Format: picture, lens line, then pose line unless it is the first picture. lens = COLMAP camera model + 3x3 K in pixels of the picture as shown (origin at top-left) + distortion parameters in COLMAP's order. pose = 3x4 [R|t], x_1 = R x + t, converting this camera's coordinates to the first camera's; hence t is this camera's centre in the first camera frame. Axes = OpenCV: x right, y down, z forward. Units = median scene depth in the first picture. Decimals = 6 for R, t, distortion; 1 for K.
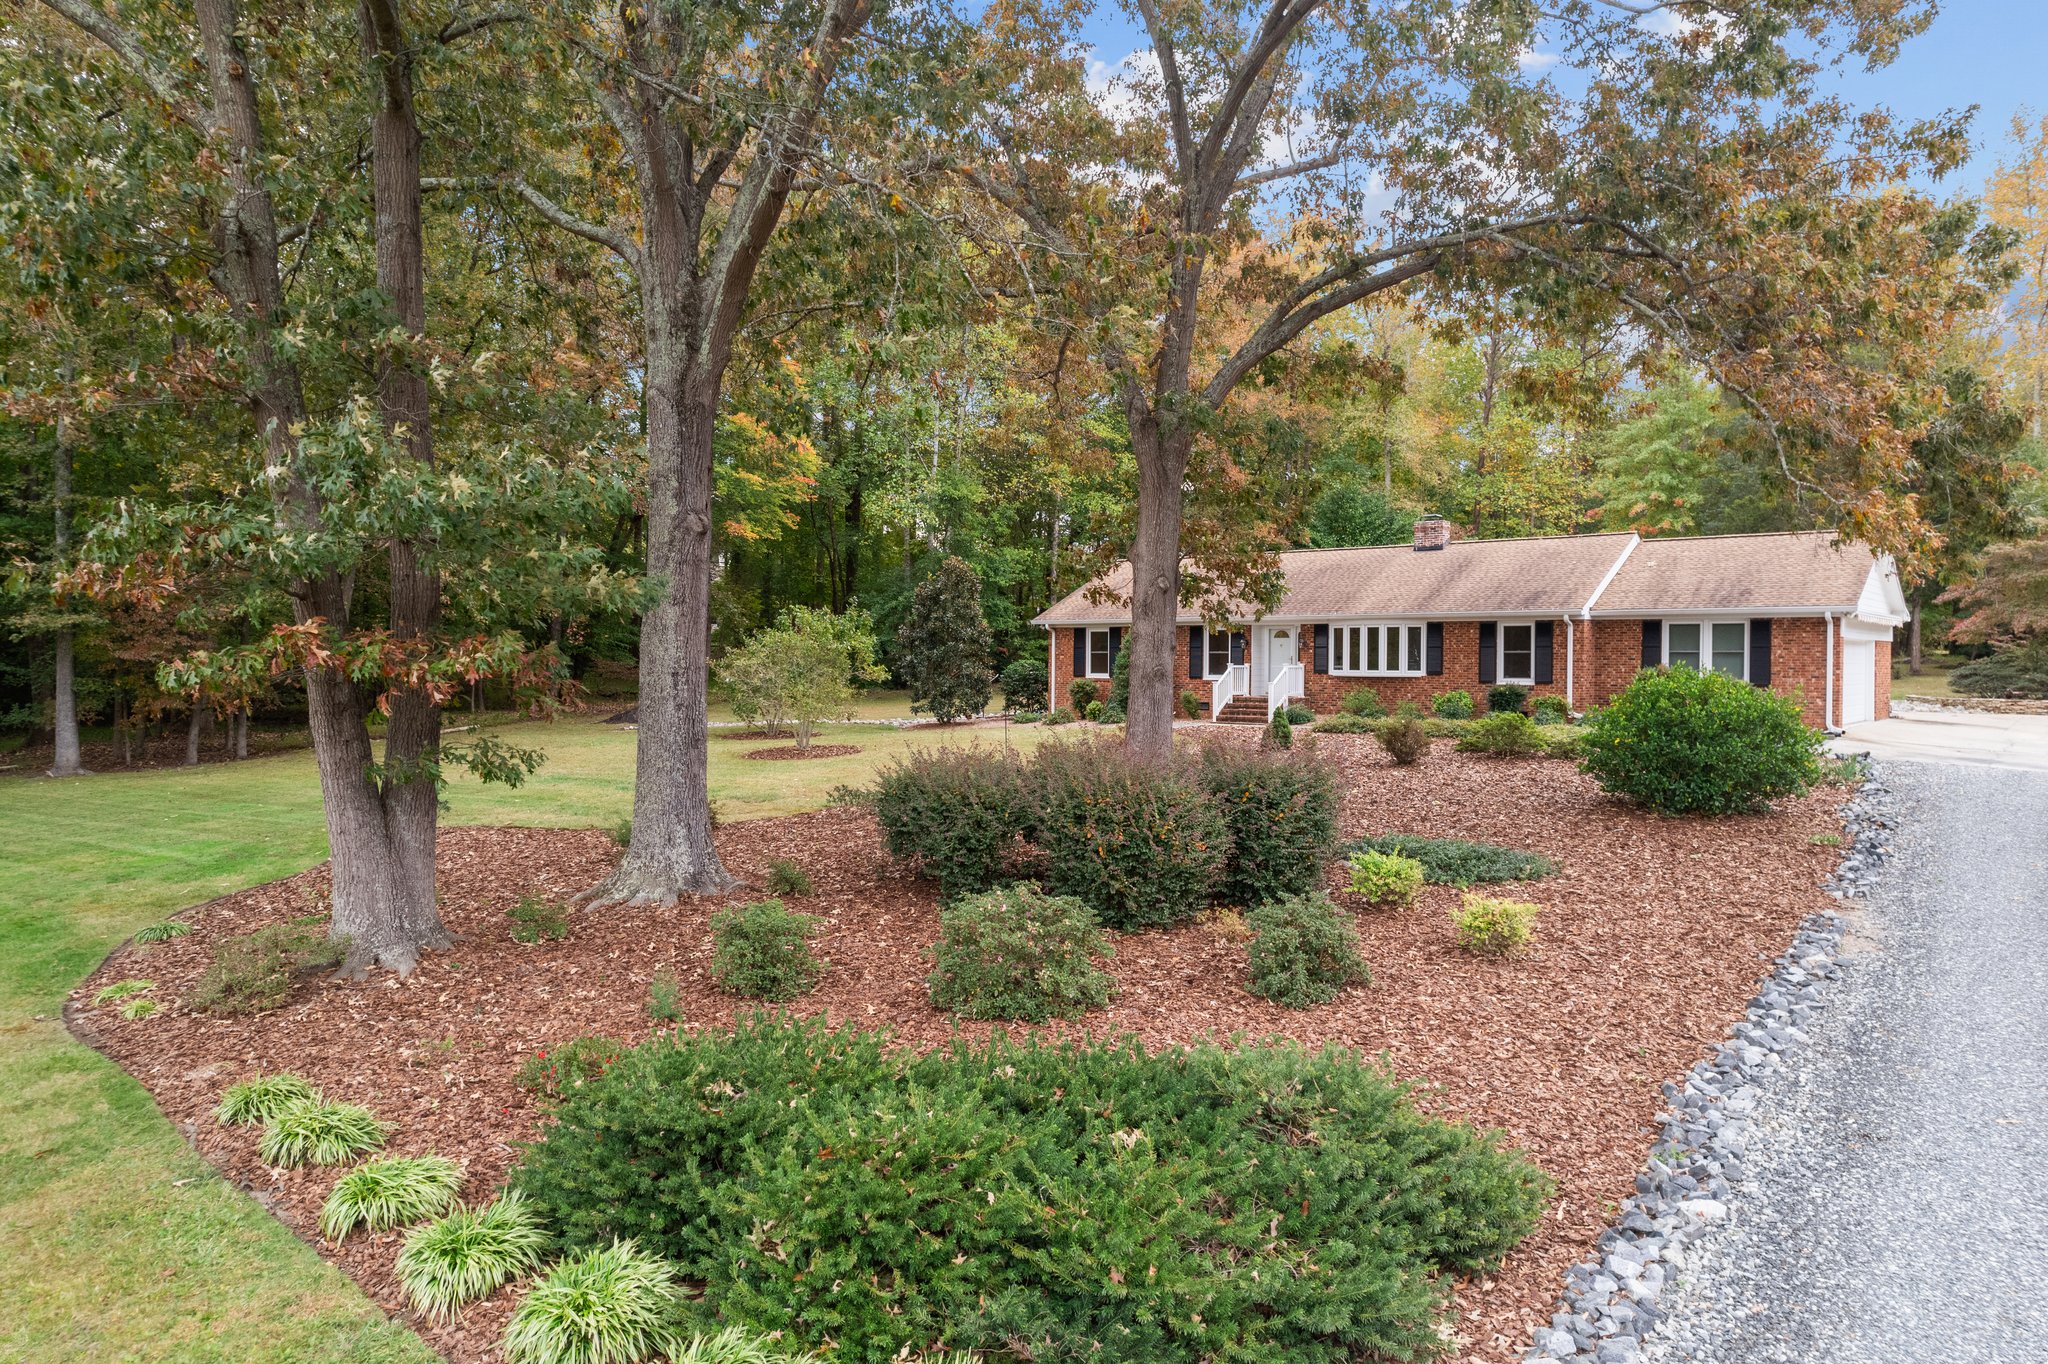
lens RADIAL K [[1367.4, 0, 1024.0], [0, 1367.4, 682.0], [0, 0, 1]] dist [-0.048962, 0.002912]
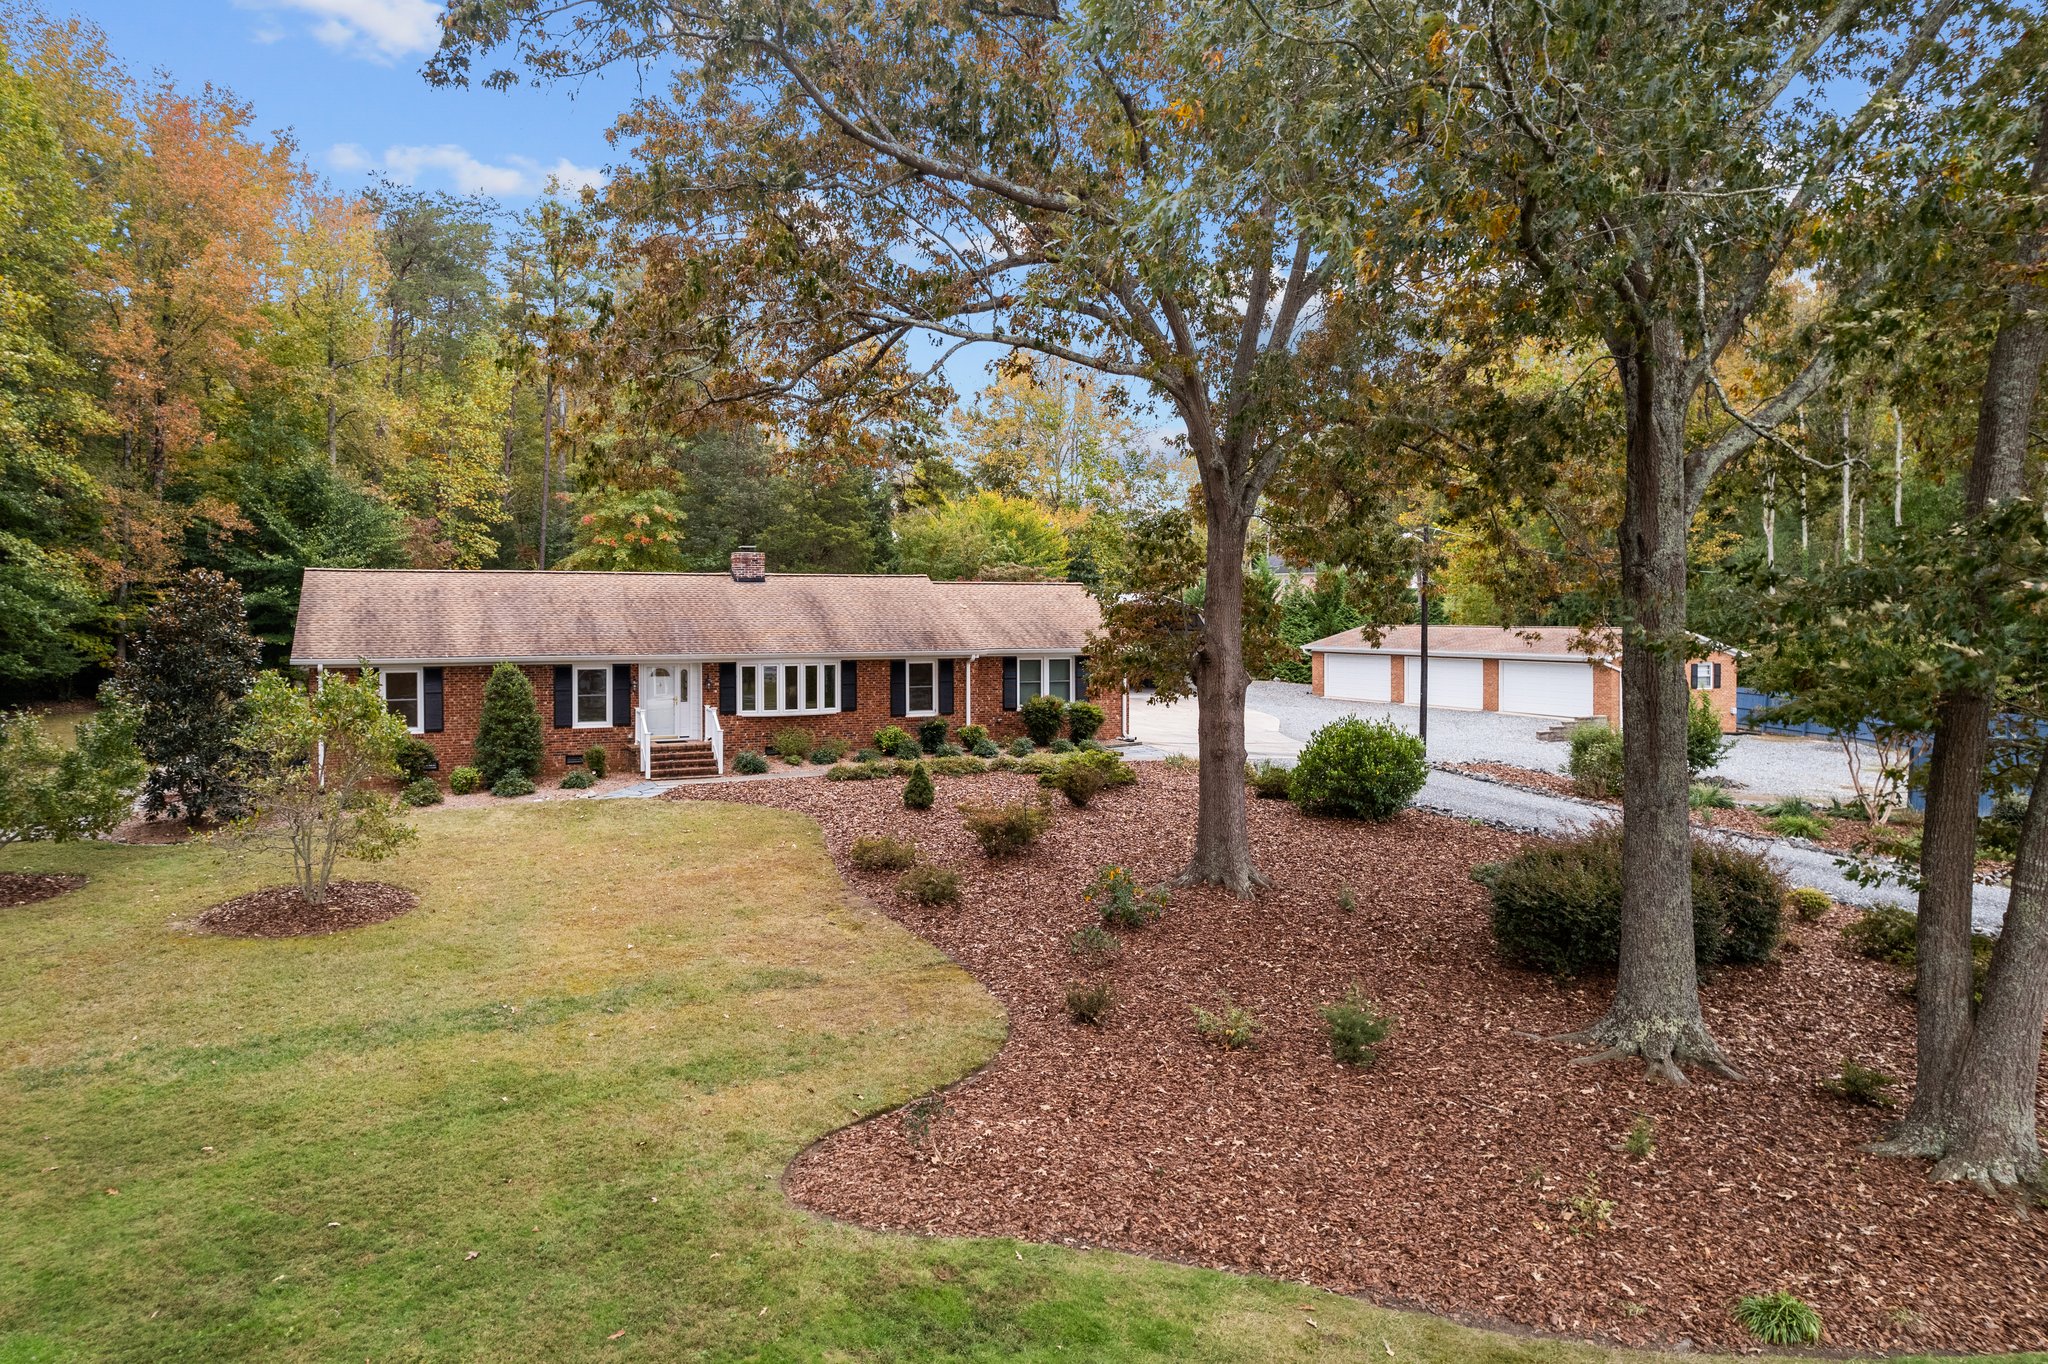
lens RADIAL K [[1367.4, 0, 1024.0], [0, 1367.4, 682.0], [0, 0, 1]] dist [-0.048962, 0.002912]
pose [[0.395520, -0.050112, 0.917089, -0.628097], [0.018581, 0.998743, 0.046560, -0.076100], [-0.918269, -0.001375, 0.395954, 0.471898]]
